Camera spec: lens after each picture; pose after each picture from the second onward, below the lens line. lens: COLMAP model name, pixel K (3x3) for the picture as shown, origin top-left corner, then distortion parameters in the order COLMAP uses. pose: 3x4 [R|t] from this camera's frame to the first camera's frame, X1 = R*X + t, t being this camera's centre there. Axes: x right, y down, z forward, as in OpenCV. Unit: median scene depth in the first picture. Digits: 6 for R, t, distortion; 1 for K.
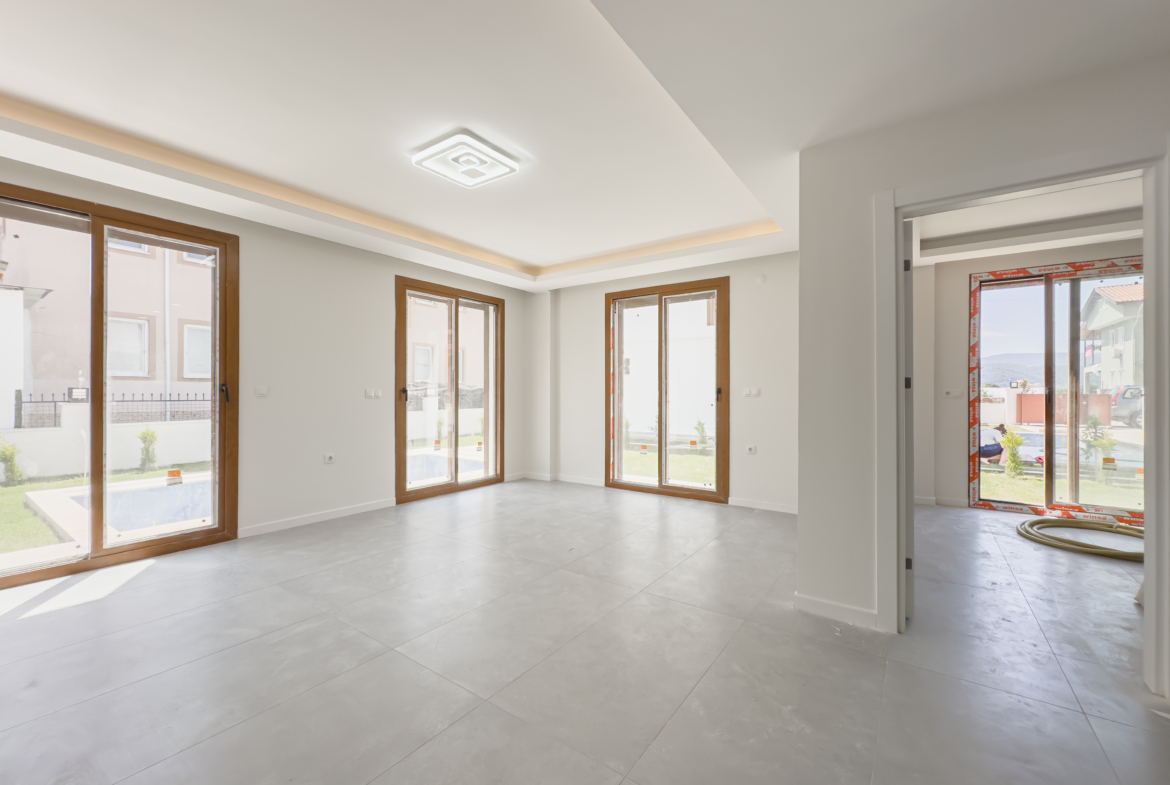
lens RADIAL K [[471.0, 0, 584.6], [0, 471.0, 389.9], [0, 0, 1]] dist [-0.001133, 0.000002]
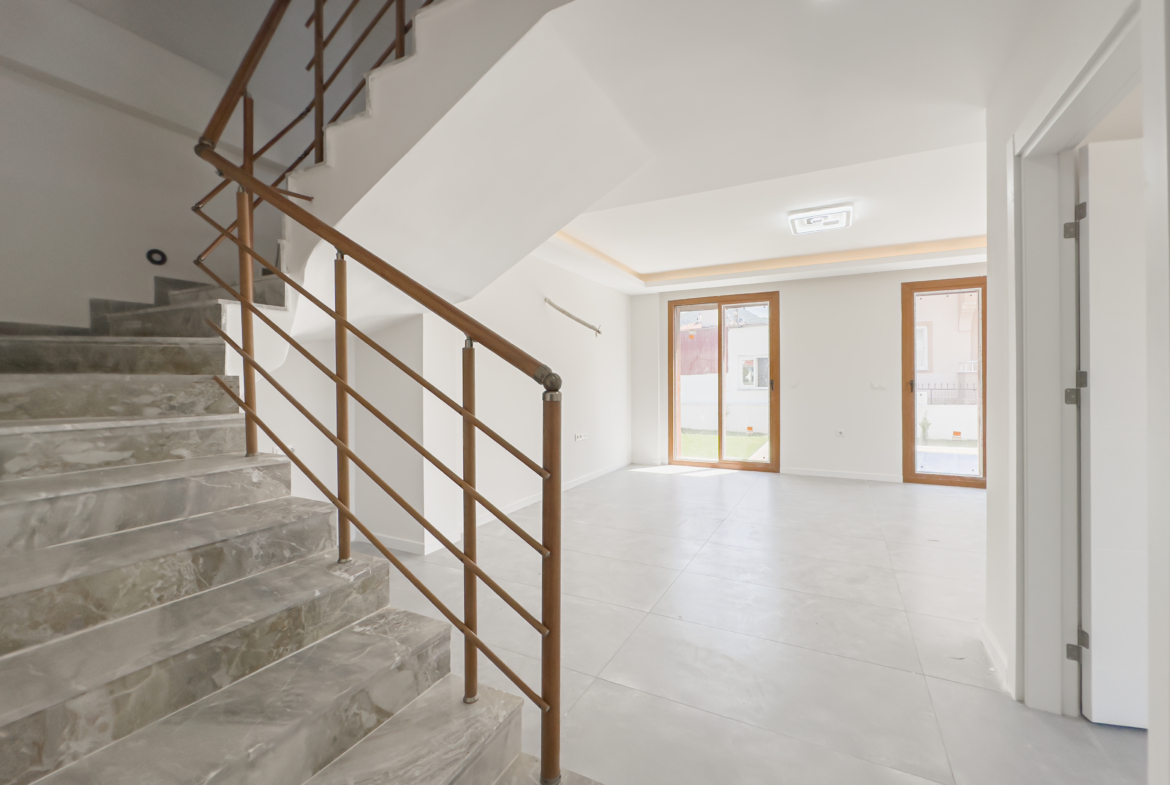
lens RADIAL K [[475.7, 0, 608.8], [0, 475.7, 380.6], [0, 0, 1]] dist [-0.000905, -0.000015]
pose [[0.159744, -0.003888, -0.987151, 0.610397], [0.010115, 0.999946, -0.002301, -0.008743], [0.987107, -0.009617, 0.159775, 0.102343]]
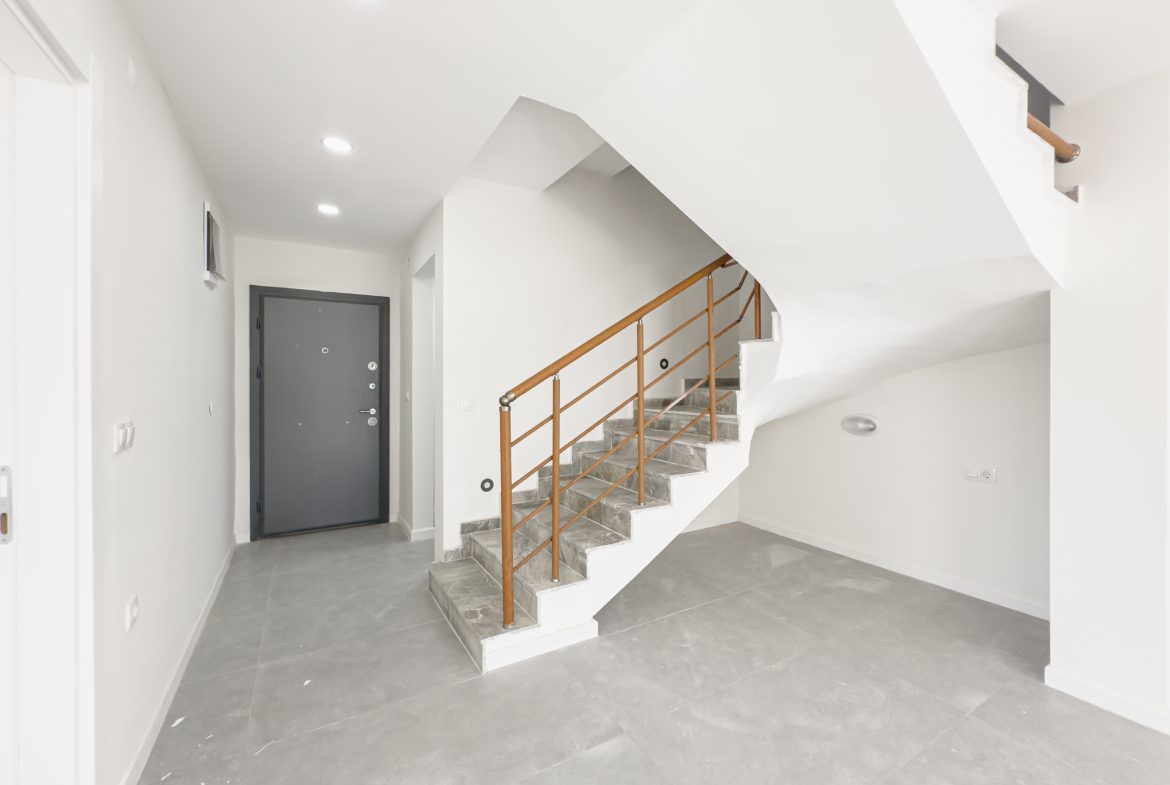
lens RADIAL K [[471.0, 0, 584.6], [0, 471.0, 389.9], [0, 0, 1]] dist [-0.001133, 0.000002]
pose [[-0.910701, -0.010915, 0.412922, 0.105595], [-0.005994, 0.999895, 0.013211, -0.024447], [-0.413023, 0.009556, -0.910670, 0.482515]]
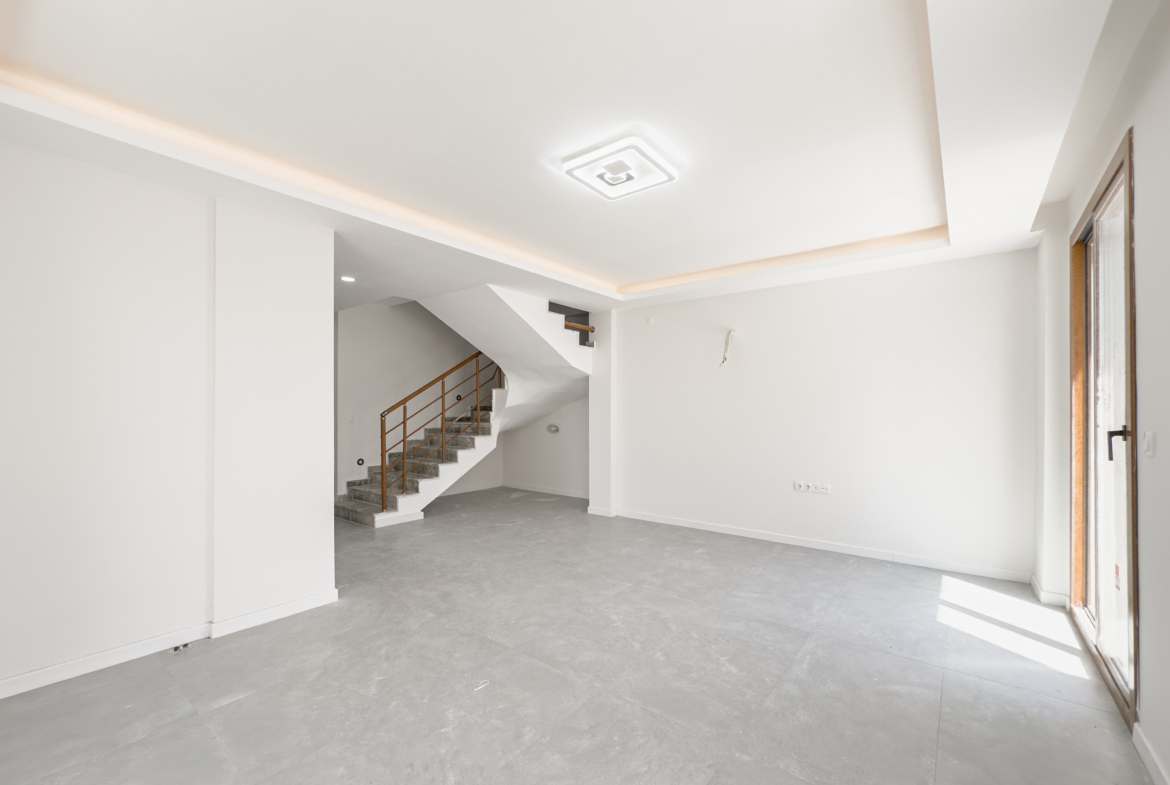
lens RADIAL K [[482.6, 0, 573.6], [0, 482.6, 408.8], [0, 0, 1]] dist [-0.000189, 0.000040]
pose [[-0.997807, -0.006278, 0.065895, -0.134872], [-0.006767, 0.999951, -0.007191, -0.016912], [-0.065846, -0.007621, -0.997801, 1.149424]]
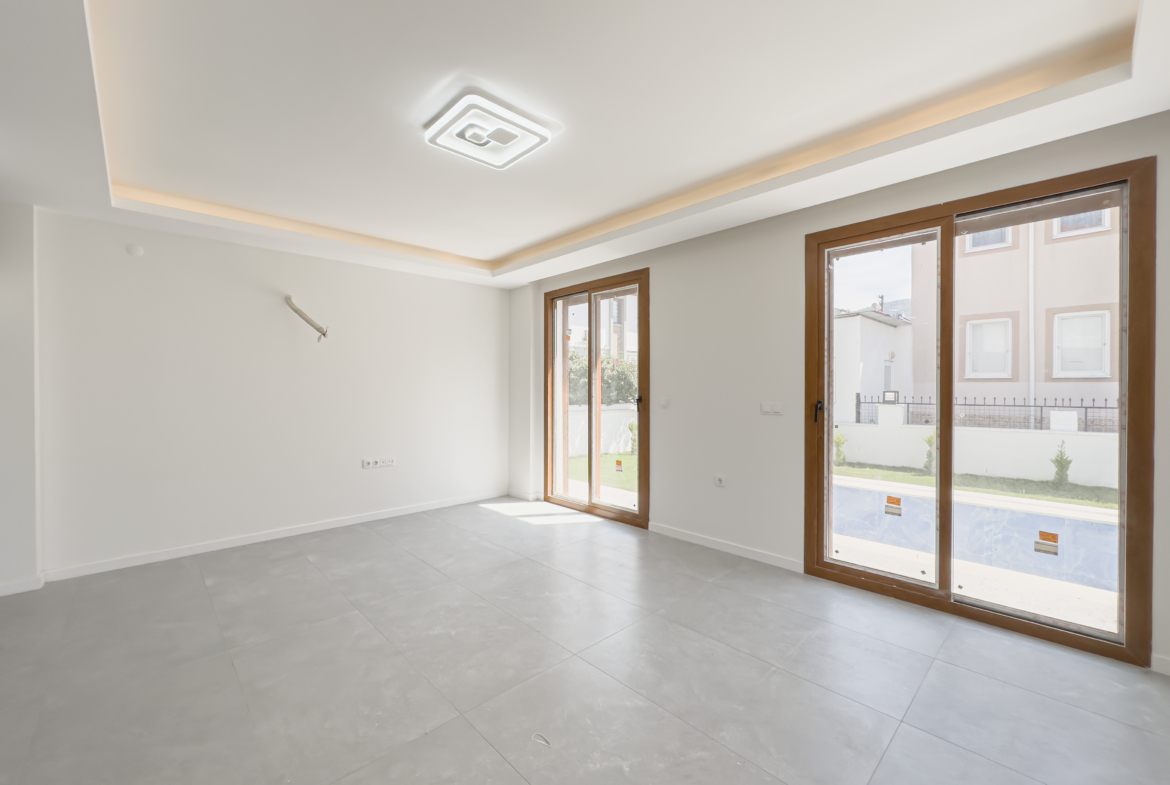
lens RADIAL K [[471.0, 0, 584.6], [0, 471.0, 389.9], [0, 0, 1]] dist [-0.001133, 0.000002]
pose [[-0.188663, 0.003331, -0.982036, 0.313999], [0.003927, 0.999989, 0.002637, -0.022912], [0.982034, -0.003359, -0.188674, 0.787647]]
